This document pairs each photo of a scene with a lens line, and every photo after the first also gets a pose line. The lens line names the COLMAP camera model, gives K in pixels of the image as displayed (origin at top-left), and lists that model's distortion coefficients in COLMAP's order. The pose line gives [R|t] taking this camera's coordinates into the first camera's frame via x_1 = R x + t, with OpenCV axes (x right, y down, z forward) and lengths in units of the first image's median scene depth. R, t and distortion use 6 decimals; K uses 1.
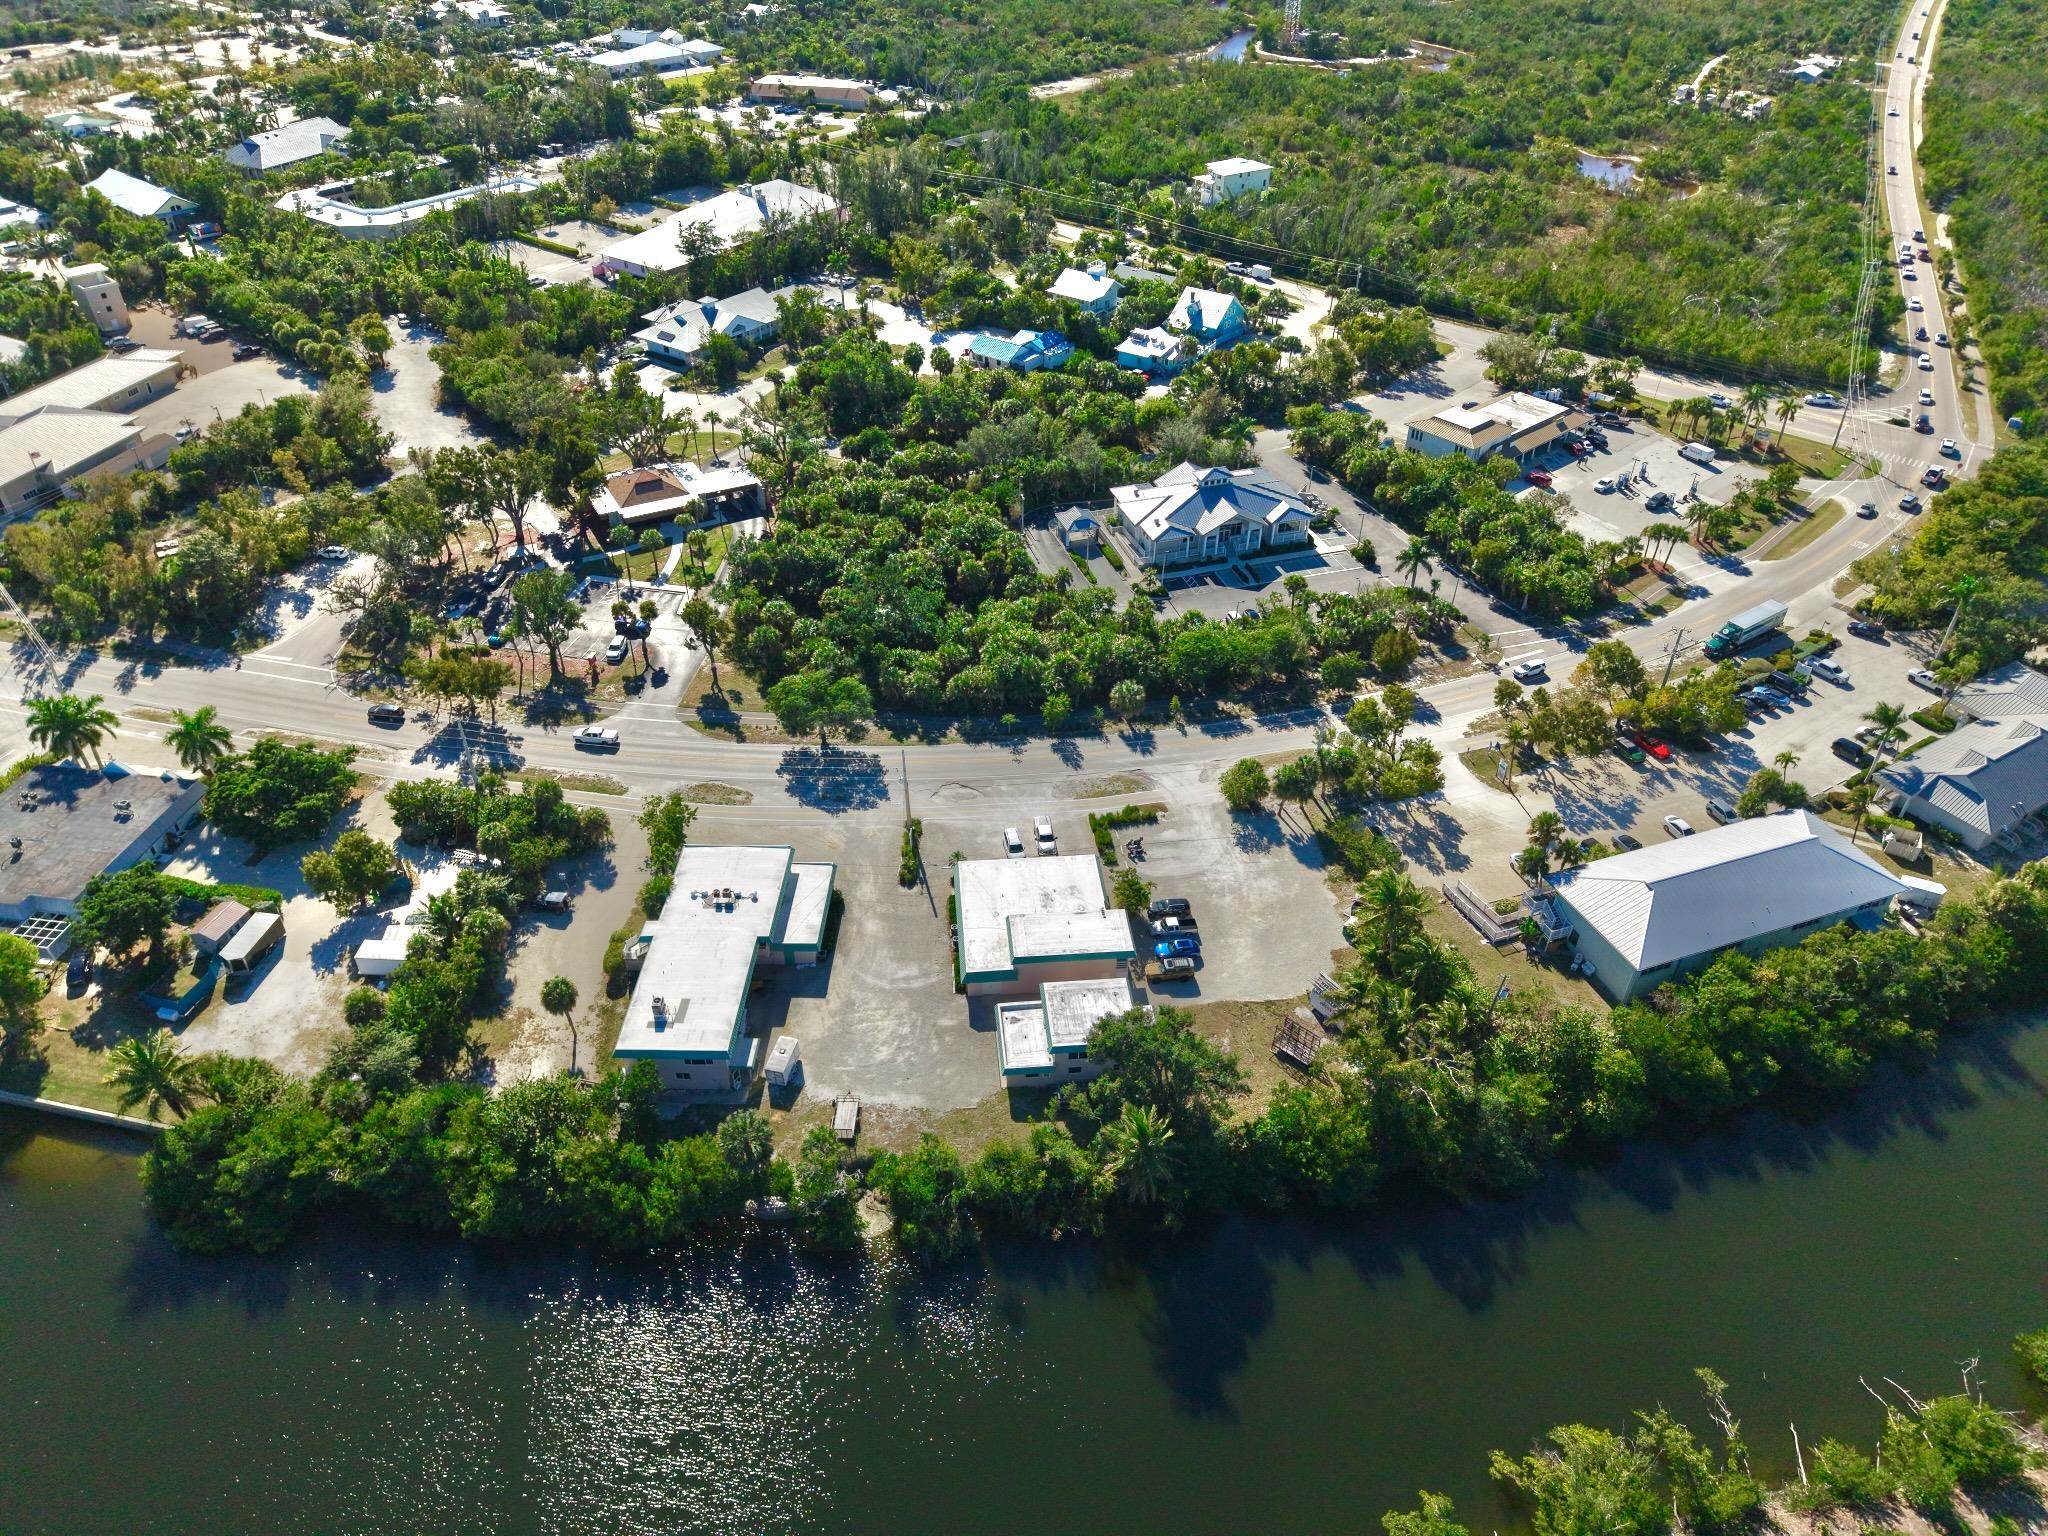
lens RADIAL K [[1358.0, 0, 1024.0], [0, 1358.0, 768.0], [0, 0, 1]] dist [0.070014, -0.093151]
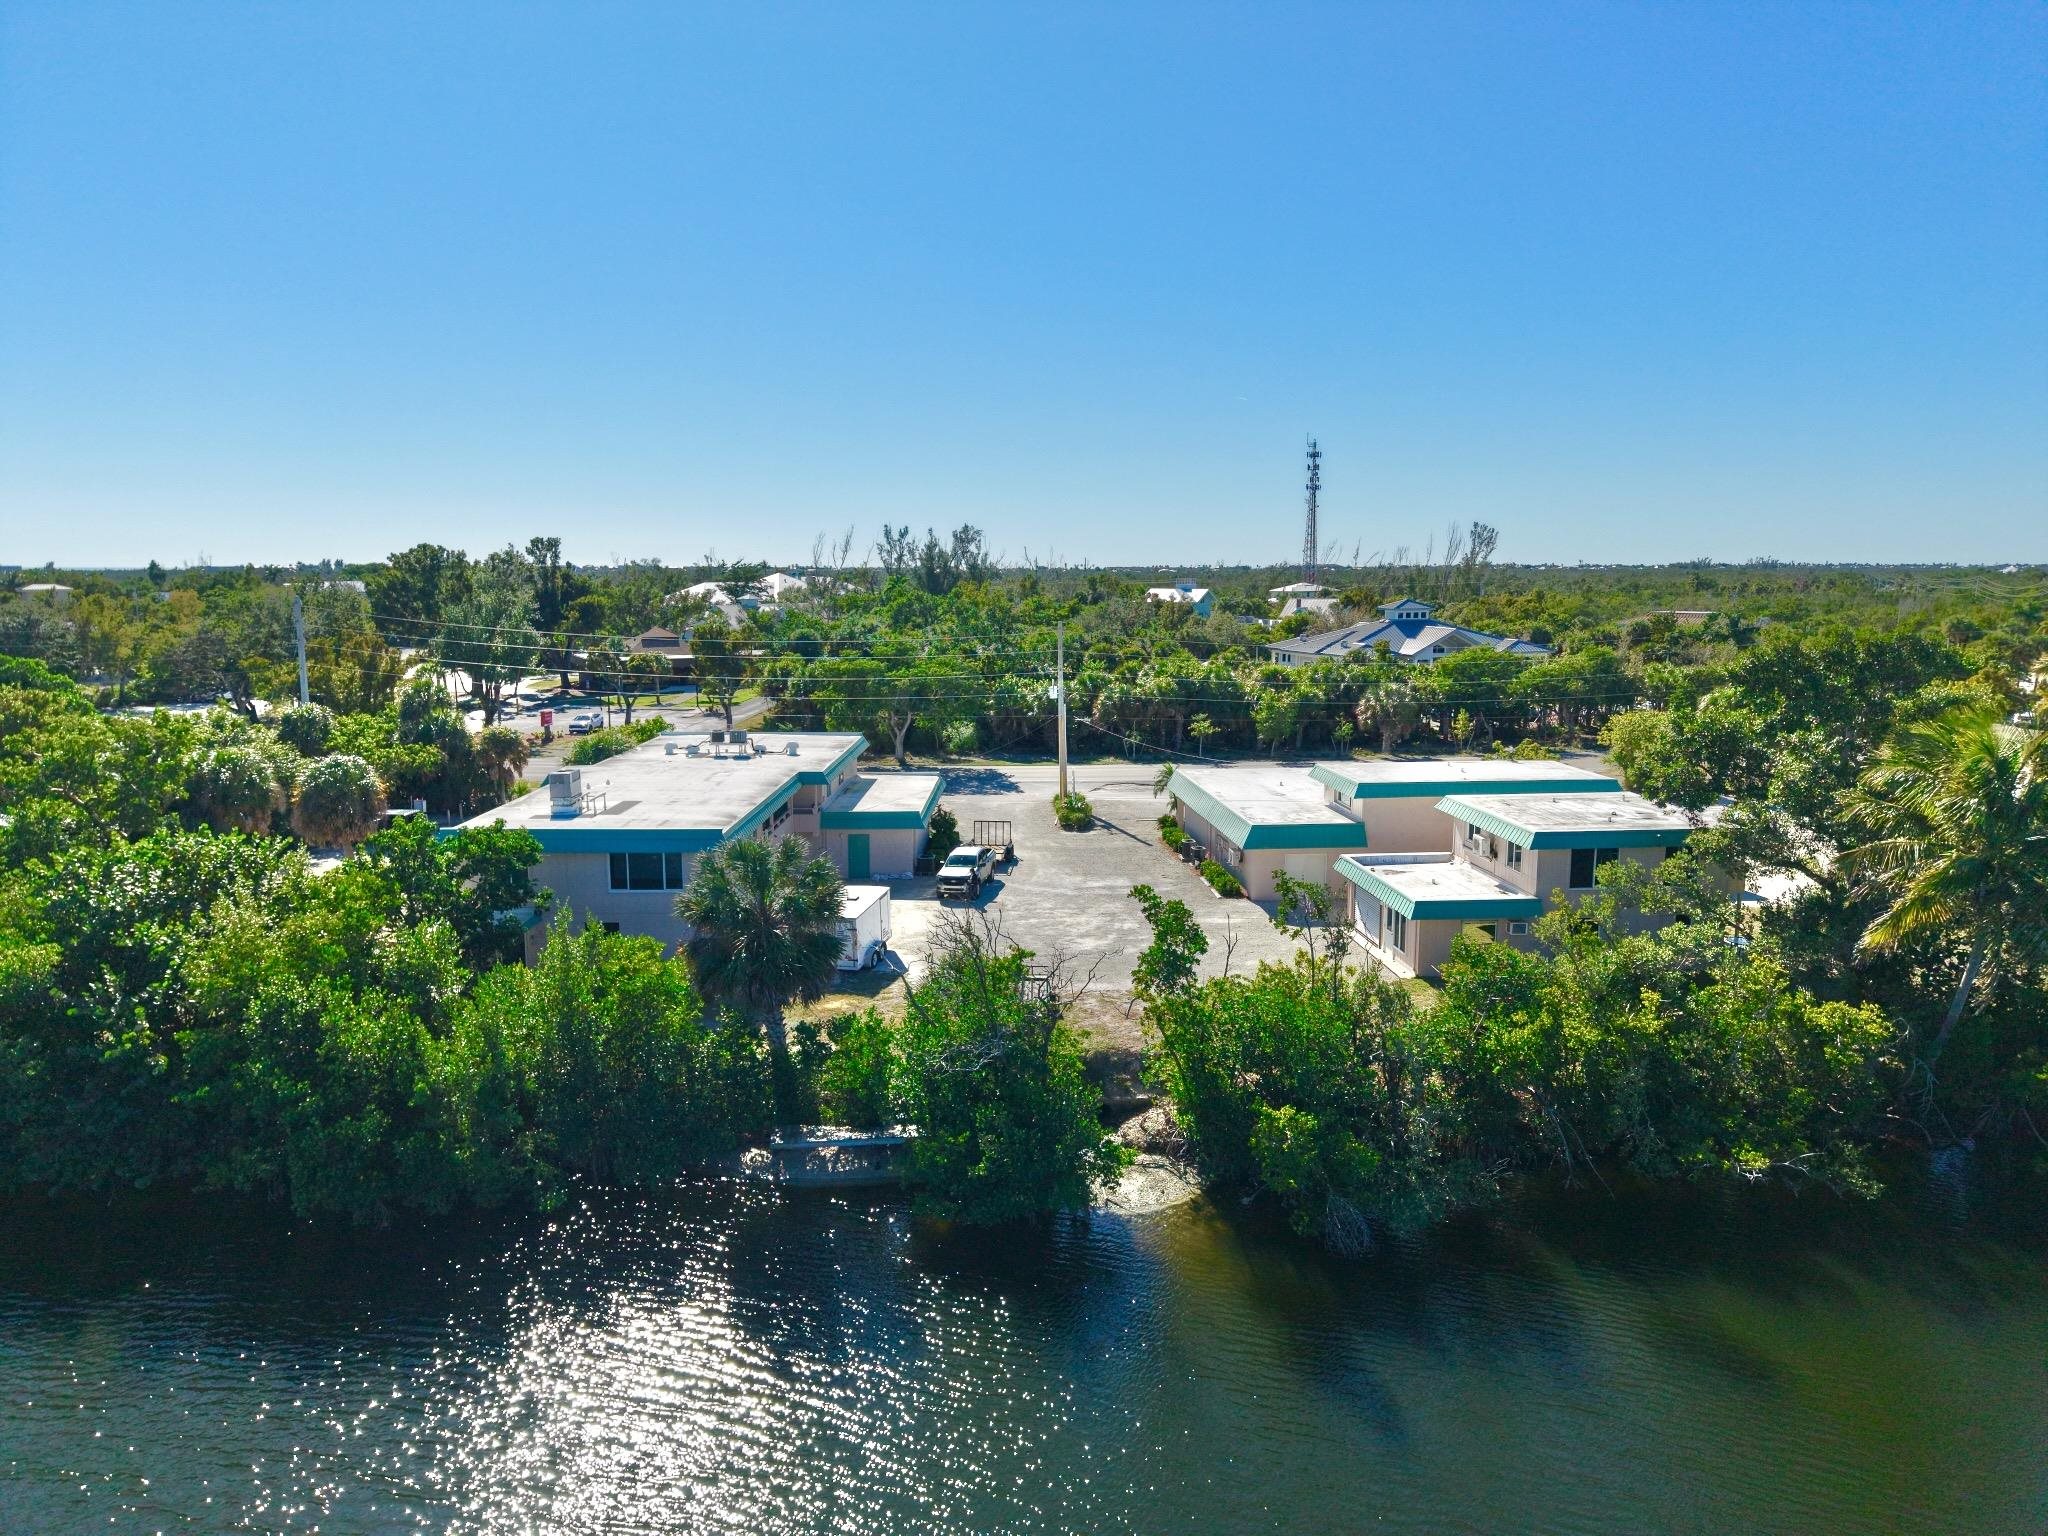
lens RADIAL K [[1358.0, 0, 1024.0], [0, 1358.0, 768.0], [0, 0, 1]] dist [0.070014, -0.093151]
pose [[0.999896, -0.014409, -0.000078, -0.114318], [0.012628, 0.878856, -0.476920, 0.337373], [0.006941, 0.476870, 0.878947, 0.568870]]
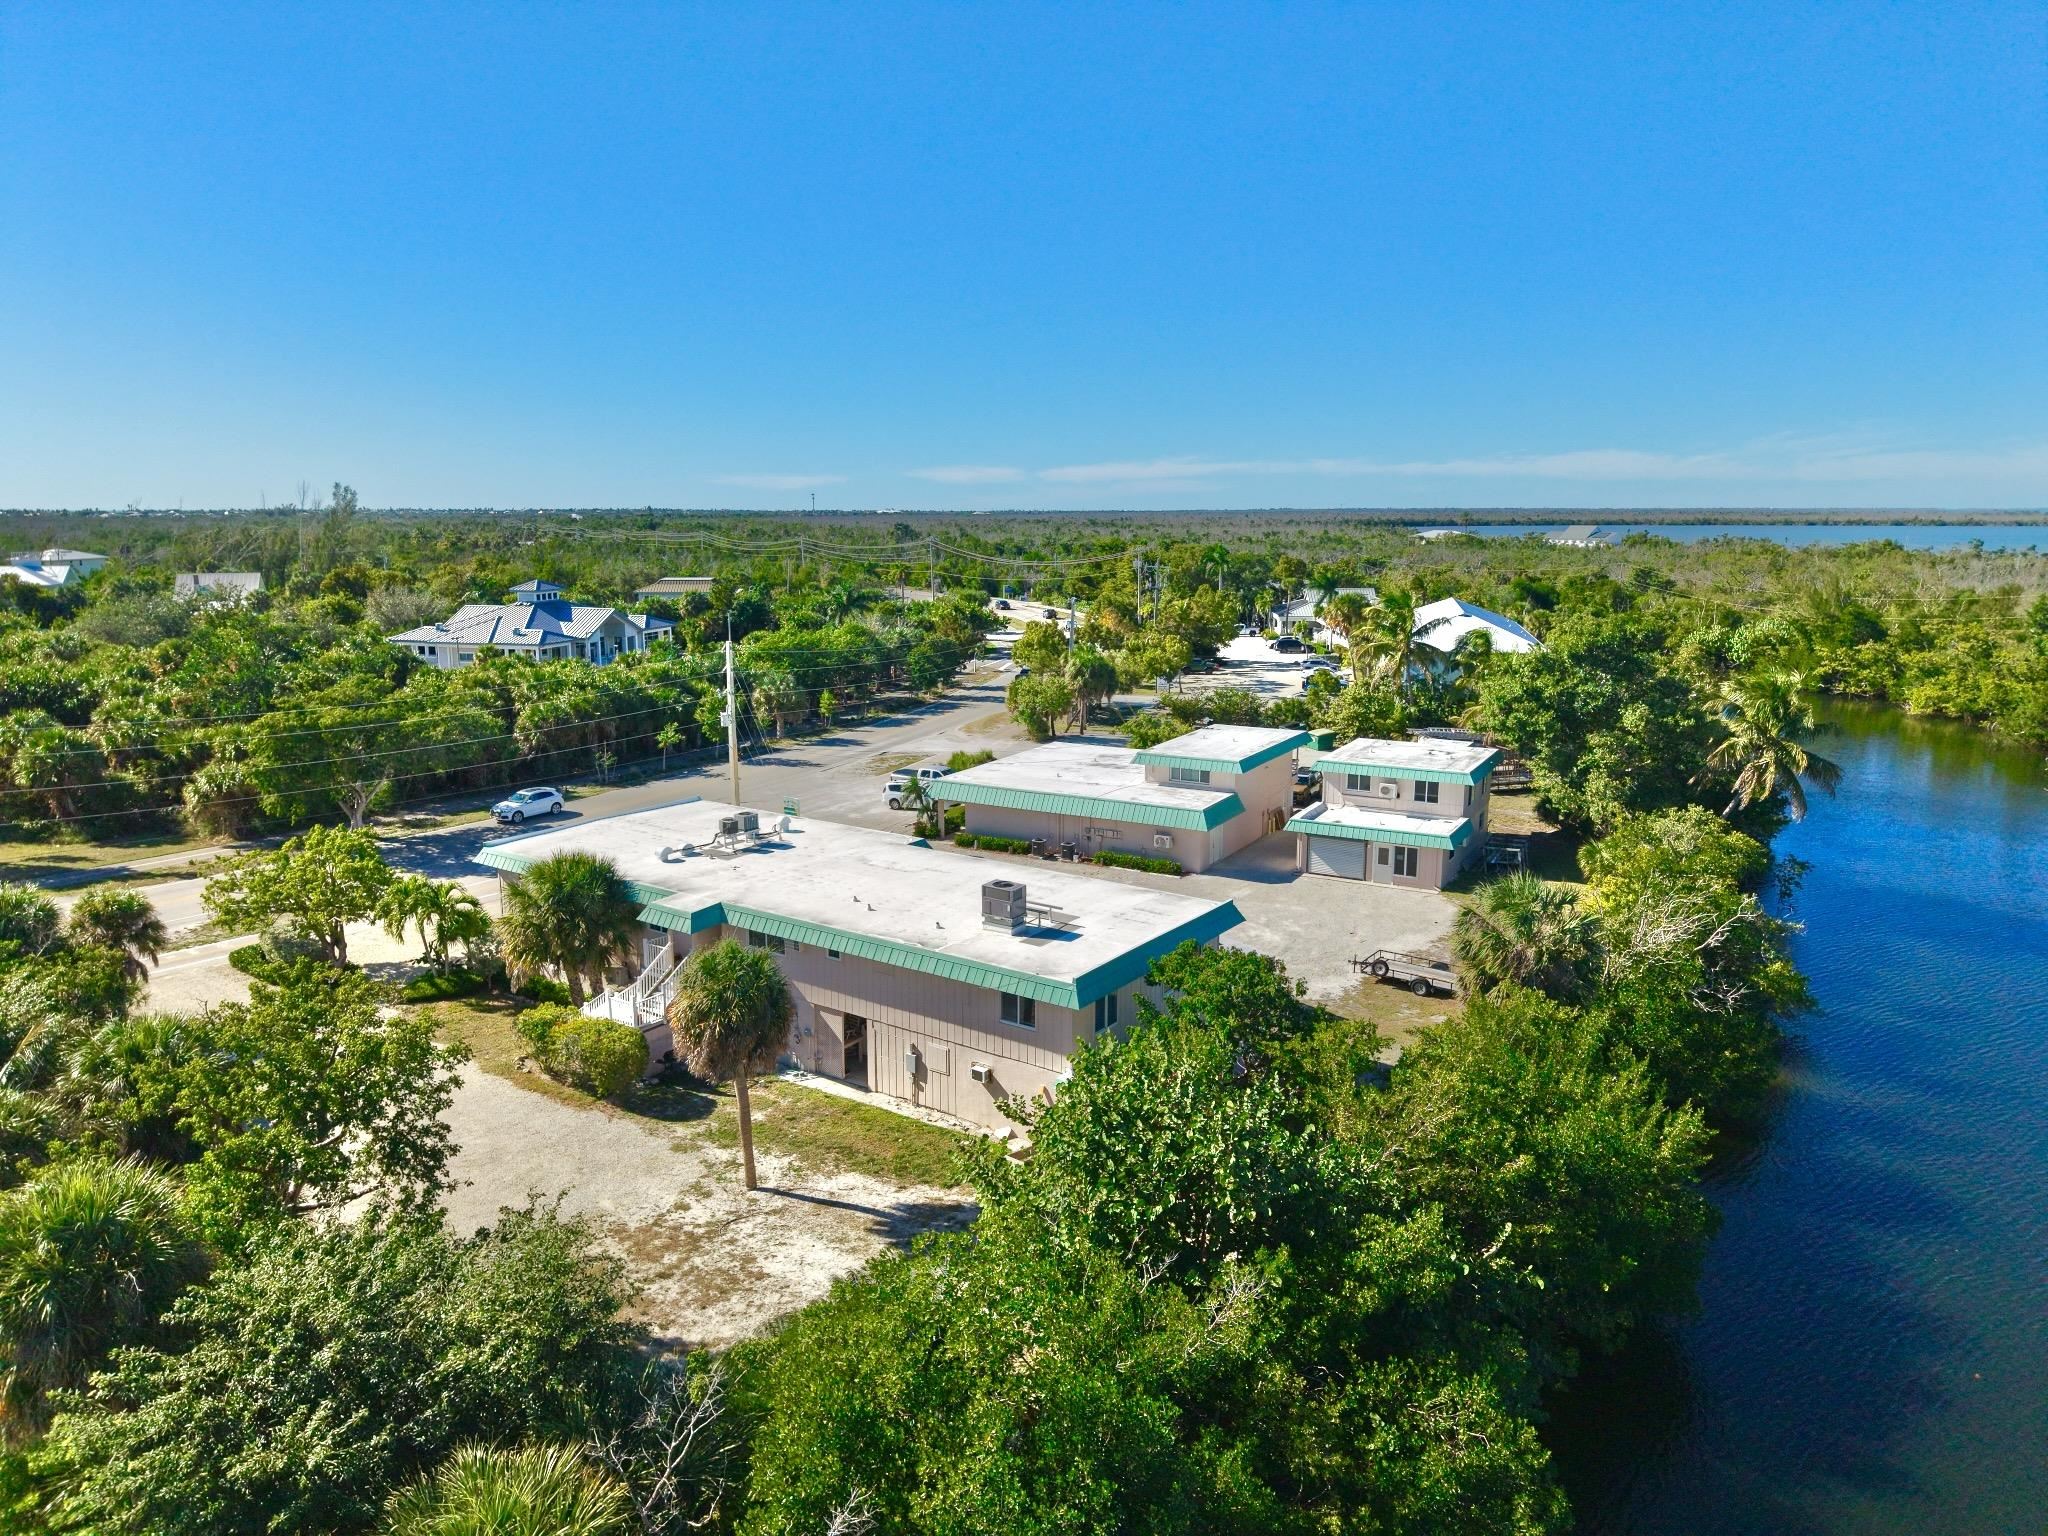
lens RADIAL K [[1358.0, 0, 1024.0], [0, 1358.0, 768.0], [0, 0, 1]] dist [0.070014, -0.093151]
pose [[0.565476, -0.165875, 0.807912, -0.492999], [0.499723, 0.848194, -0.175622, 0.188690], [-0.656135, 0.503042, 0.562525, 0.709367]]
